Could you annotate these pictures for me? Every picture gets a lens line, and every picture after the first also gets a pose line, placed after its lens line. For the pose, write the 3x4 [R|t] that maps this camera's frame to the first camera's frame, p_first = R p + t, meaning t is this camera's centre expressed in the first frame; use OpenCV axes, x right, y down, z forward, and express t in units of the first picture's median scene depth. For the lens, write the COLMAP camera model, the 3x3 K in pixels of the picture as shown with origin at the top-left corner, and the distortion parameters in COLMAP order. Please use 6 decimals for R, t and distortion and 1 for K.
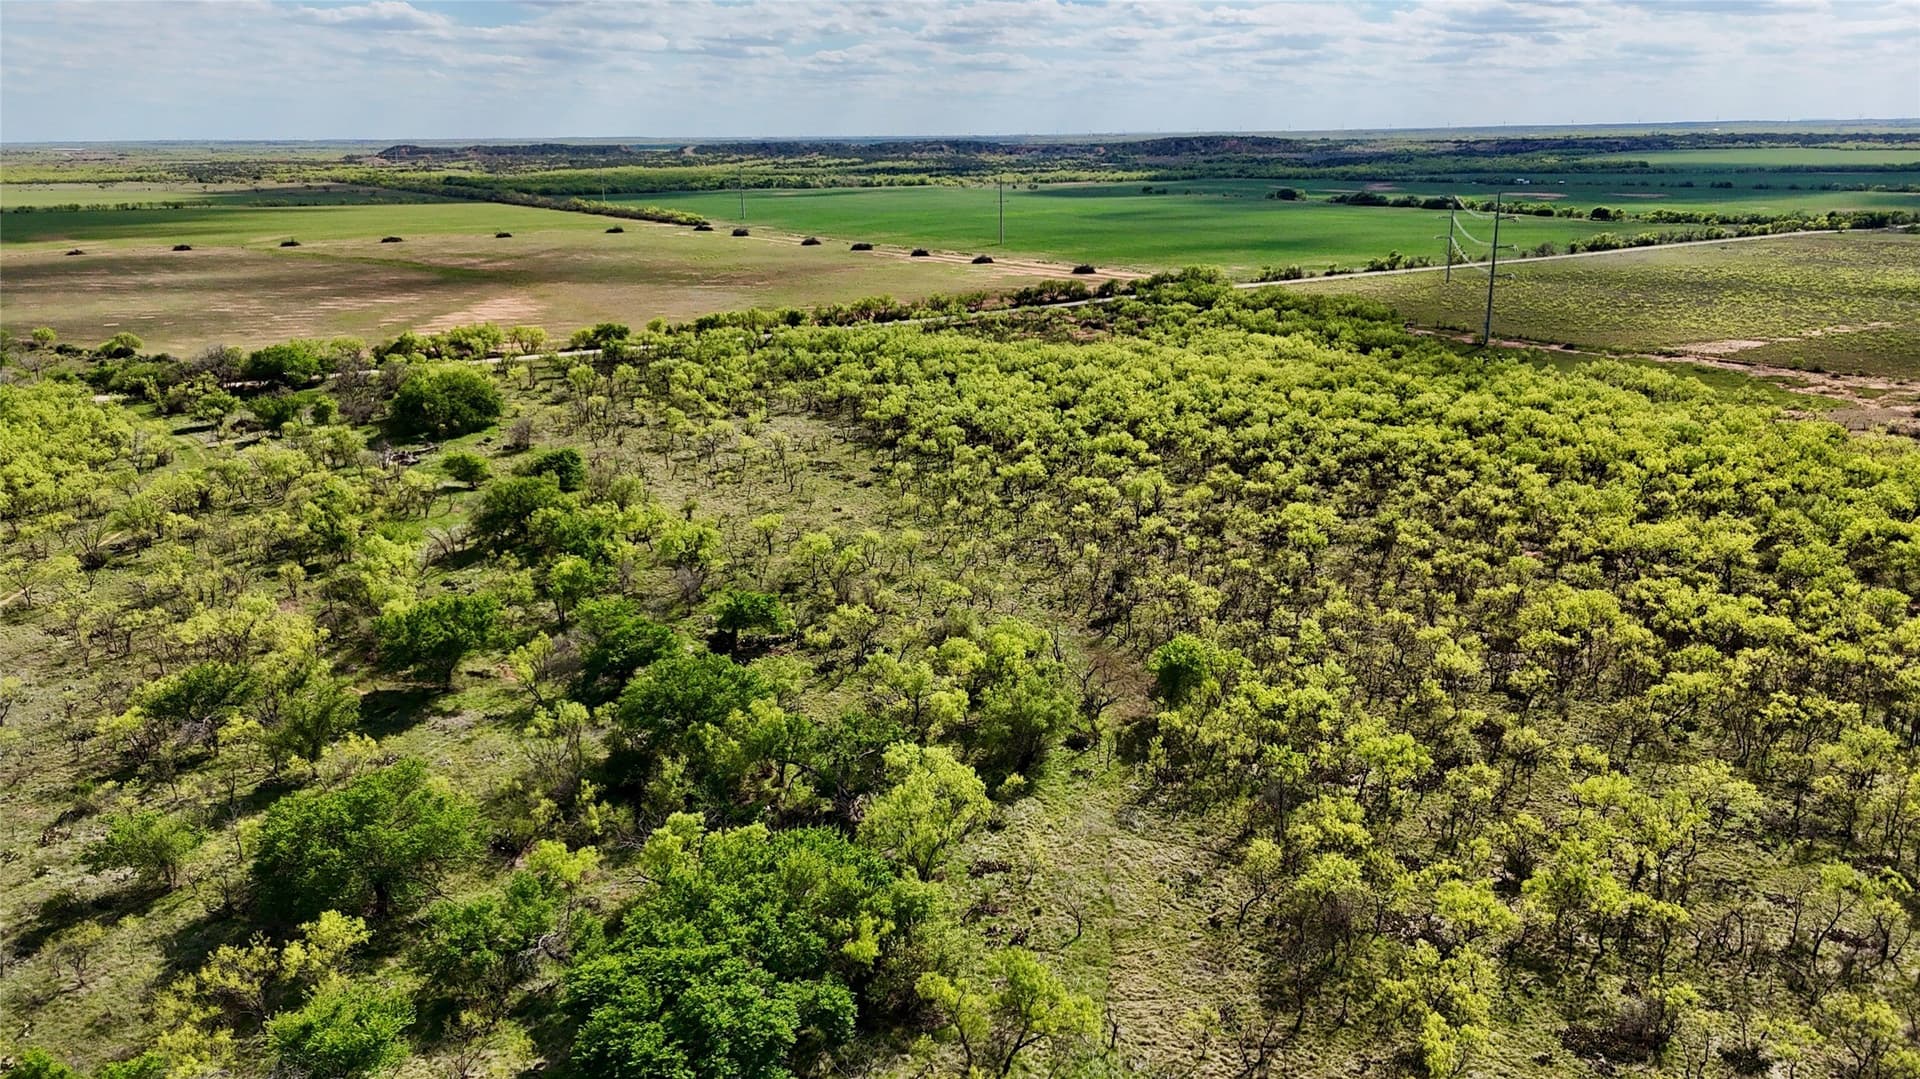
lens RADIAL K [[1418.6, 0, 958.9], [0, 1418.6, 541.4], [0, 0, 1]] dist [0.010641, 0.004538]
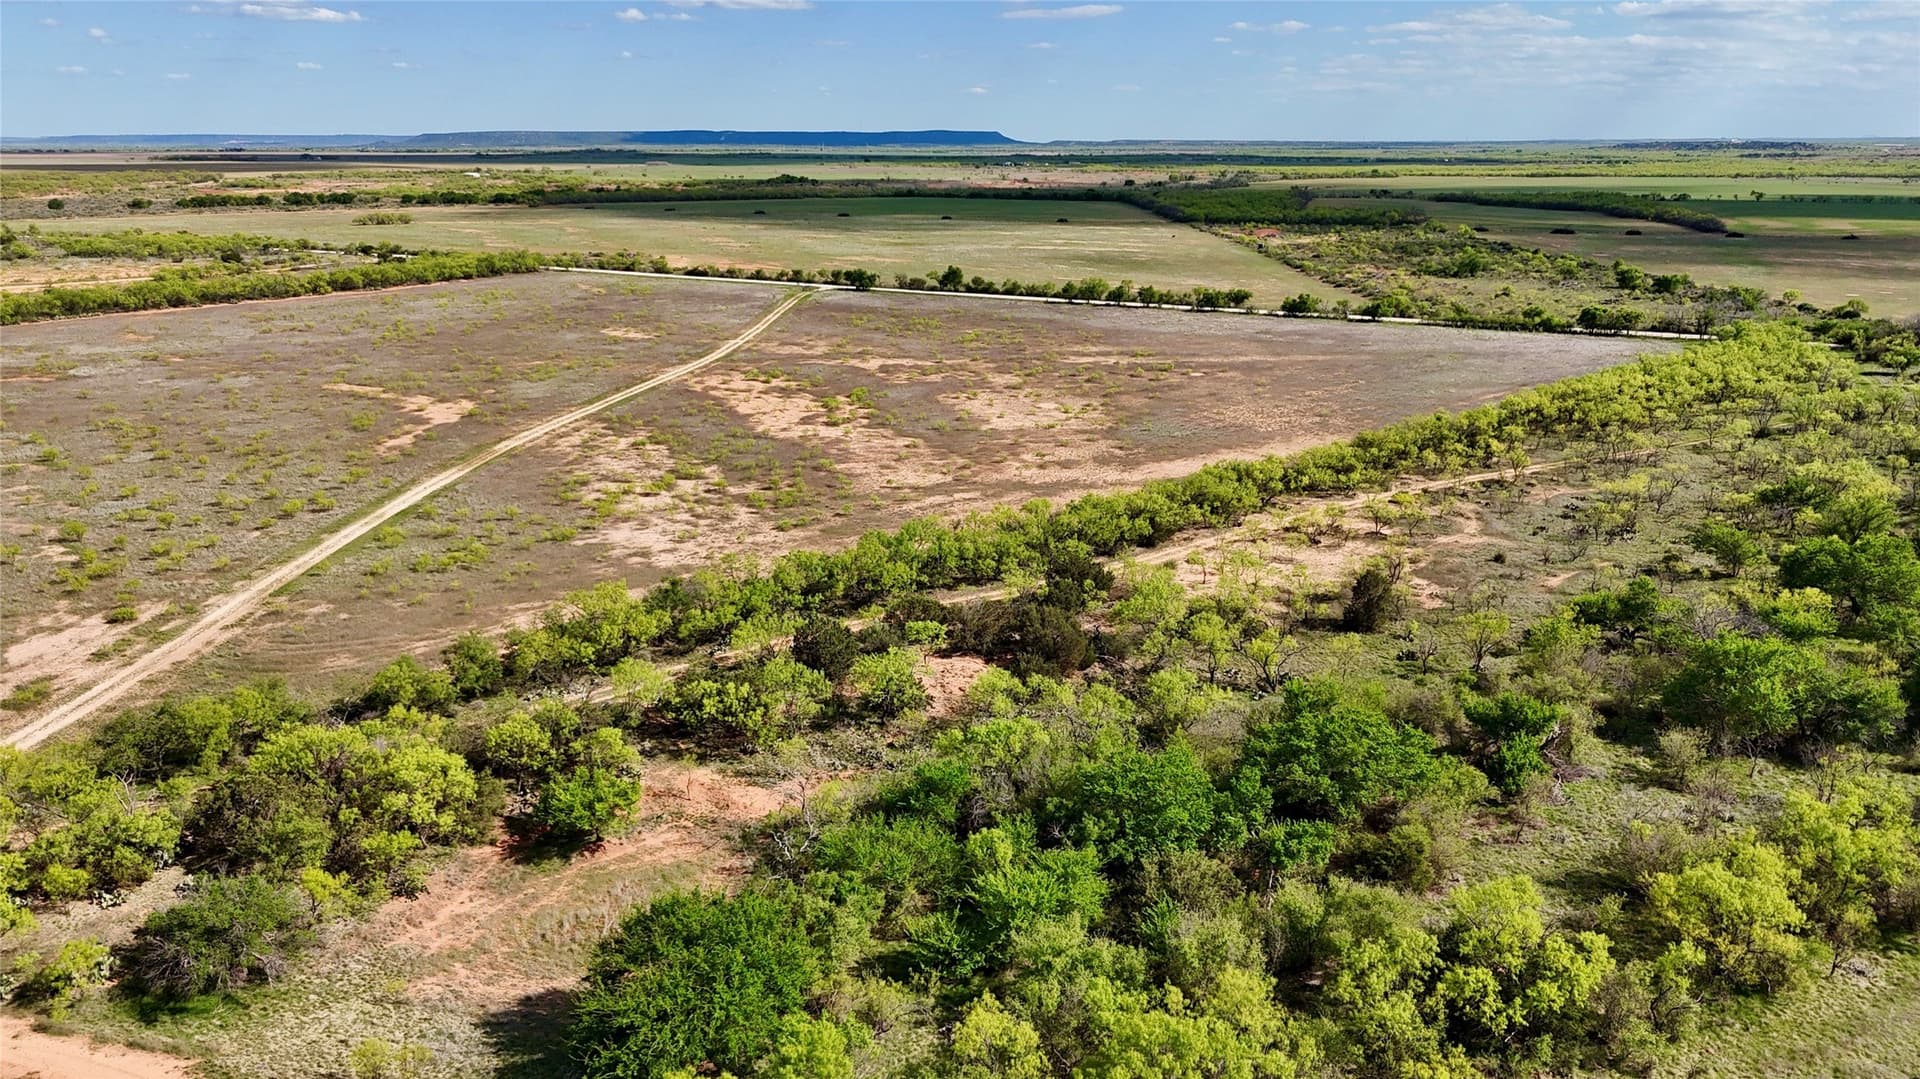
lens RADIAL K [[1418.6, 0, 958.5], [0, 1418.6, 538.5], [0, 0, 1]] dist [0.010641, 0.004538]
pose [[0.449055, 0.255262, -0.856266, 0.165267], [-0.254650, 0.955141, 0.151191, 0.063881], [0.856448, 0.150155, 0.493913, -0.221201]]
